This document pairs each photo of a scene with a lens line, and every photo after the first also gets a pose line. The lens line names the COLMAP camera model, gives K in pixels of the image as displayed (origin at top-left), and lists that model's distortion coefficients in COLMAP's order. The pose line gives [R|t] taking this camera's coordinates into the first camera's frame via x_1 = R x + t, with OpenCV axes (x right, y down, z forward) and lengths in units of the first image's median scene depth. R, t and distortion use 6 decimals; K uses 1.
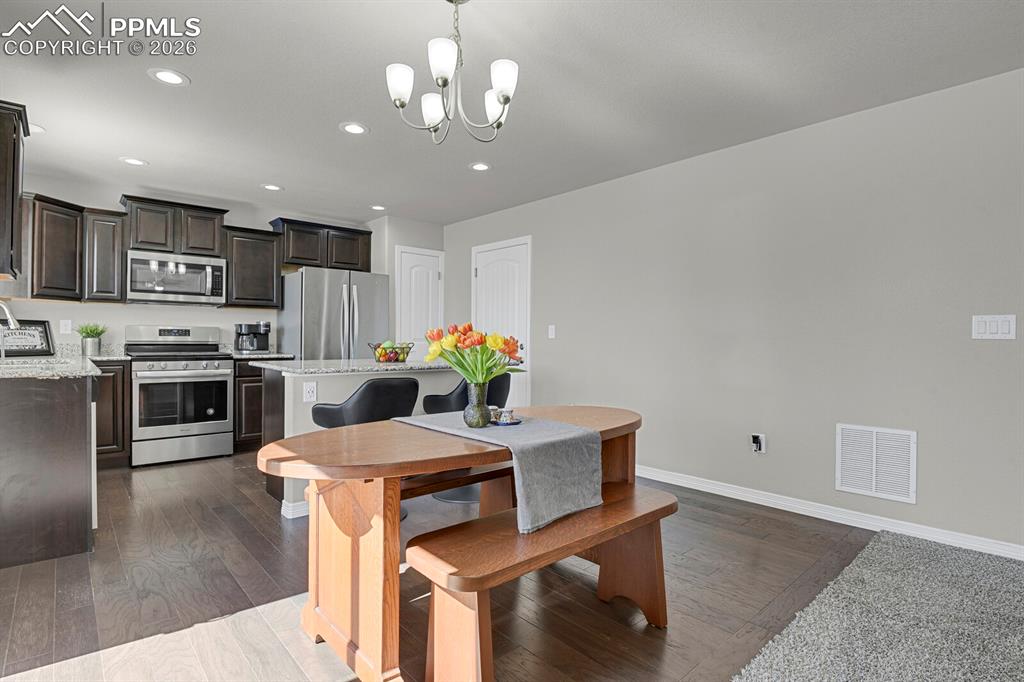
lens RADIAL K [[512.6, 0, 515.0], [0, 512.6, 341.7], [0, 0, 1]] dist [-0.004578, -0.019576]
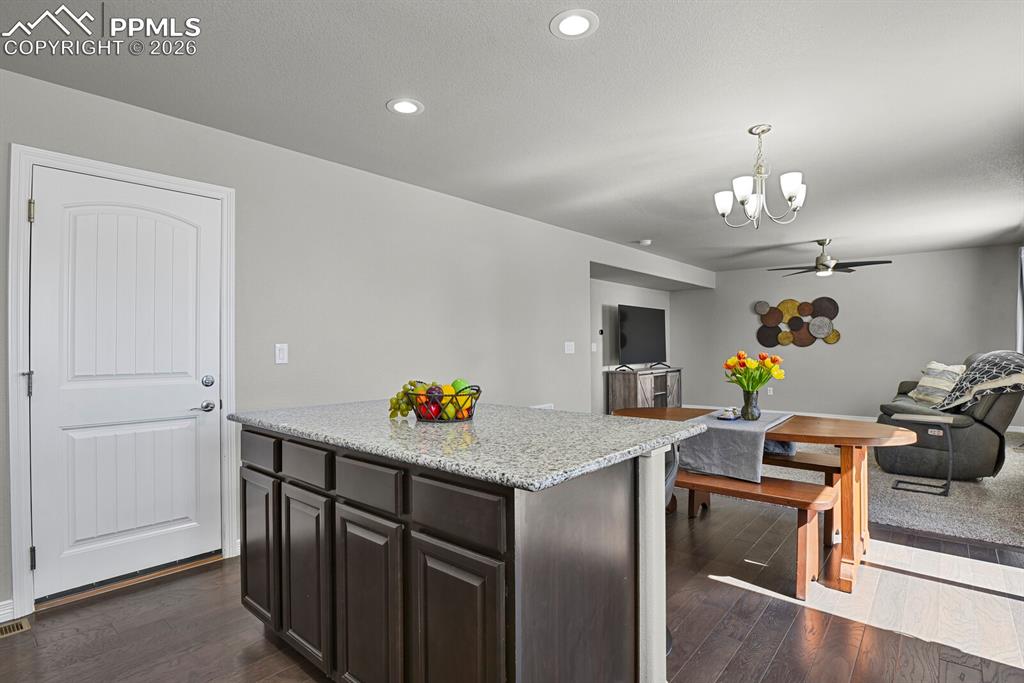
lens RADIAL K [[505.9, 0, 524.0], [0, 505.9, 345.0], [0, 0, 1]] dist [-0.032512, -0.000475]
pose [[-0.138757, -0.006271, 0.990307, -0.623863], [0.012844, 0.999884, 0.008131, -0.032470], [-0.990243, 0.013848, -0.138660, 0.807389]]
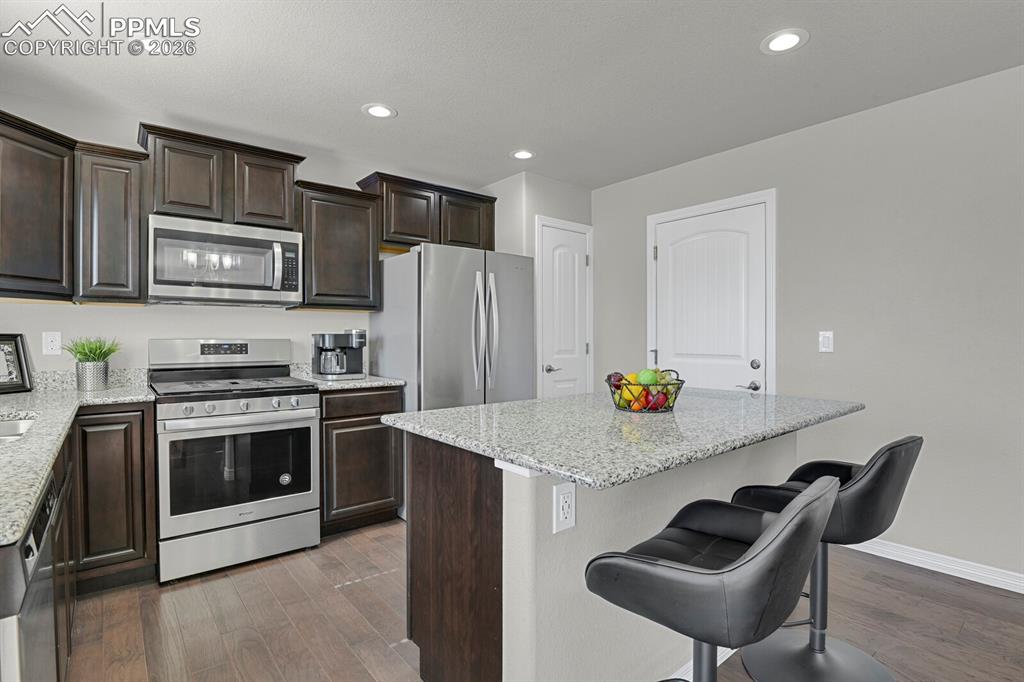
lens RADIAL K [[505.3, 0, 518.8], [0, 505.3, 341.2], [0, 0, 1]] dist [-0.014385, -0.010961]
pose [[0.999151, -0.009803, -0.040011, -0.281043], [0.009882, 0.999950, 0.001780, -0.025782], [0.039991, -0.002174, 0.999198, 0.395028]]
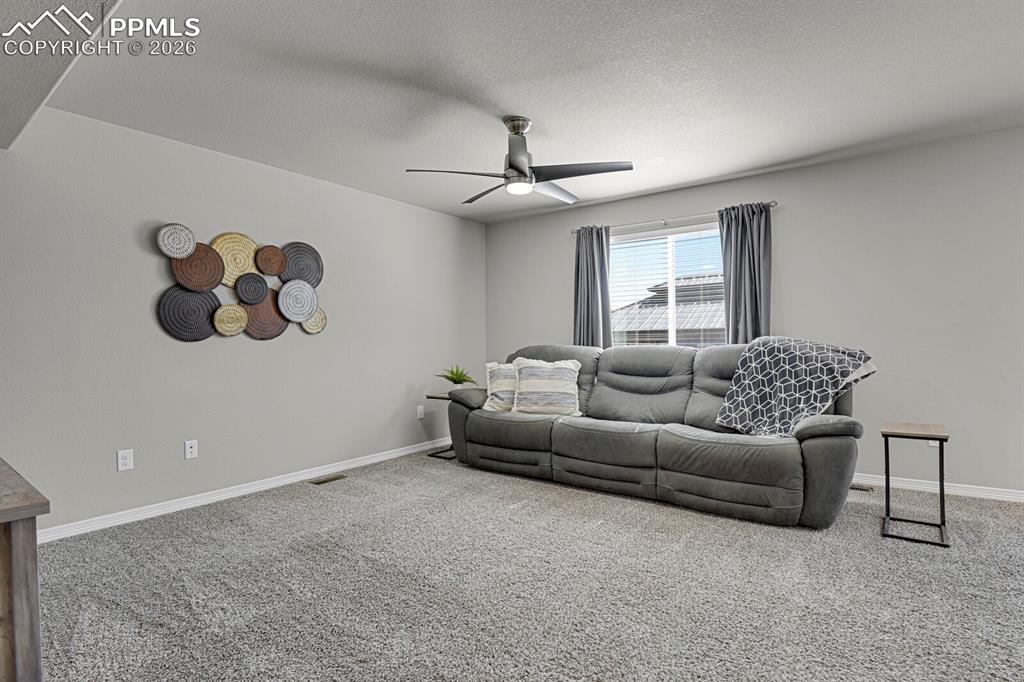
lens RADIAL K [[497.9, 0, 516.5], [0, 497.9, 340.4], [0, 0, 1]] dist [-0.029059, -0.002005]
pose [[-0.980361, 0.004823, -0.197151, 0.689973], [0.004259, 0.999986, 0.003288, -0.000431], [0.197164, 0.002383, -0.980368, 0.485831]]
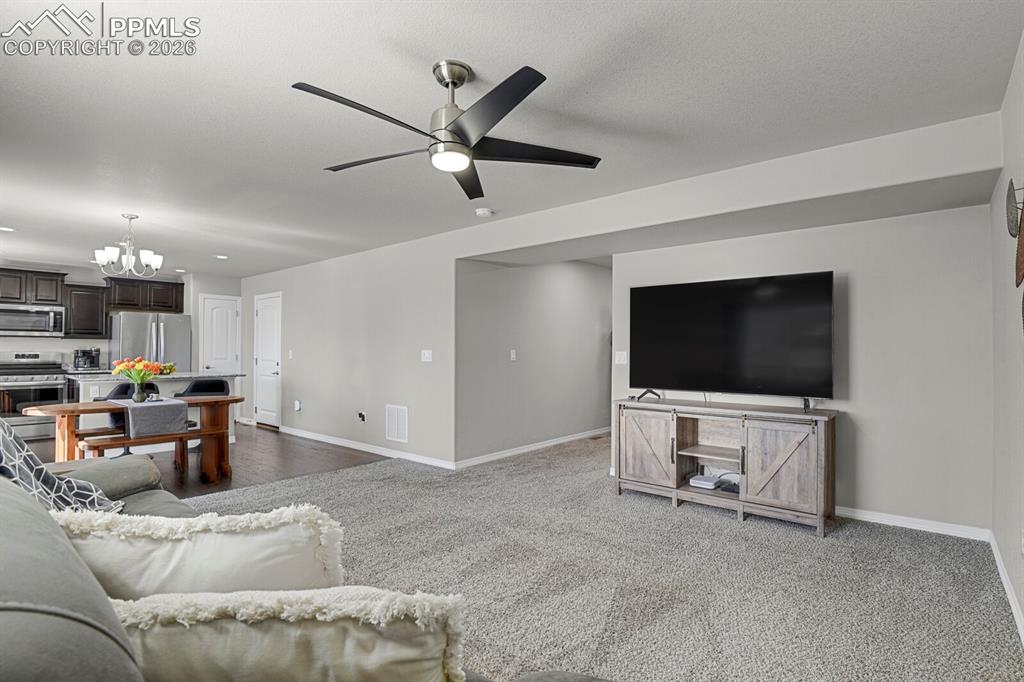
lens RADIAL K [[497.9, 0, 516.5], [0, 497.9, 340.4], [0, 0, 1]] dist [-0.029059, -0.002005]
pose [[0.989898, -0.002419, 0.141762, 0.557697], [0.006094, 0.999656, -0.025501, -0.019680], [-0.141652, 0.026107, 0.989572, -0.607764]]
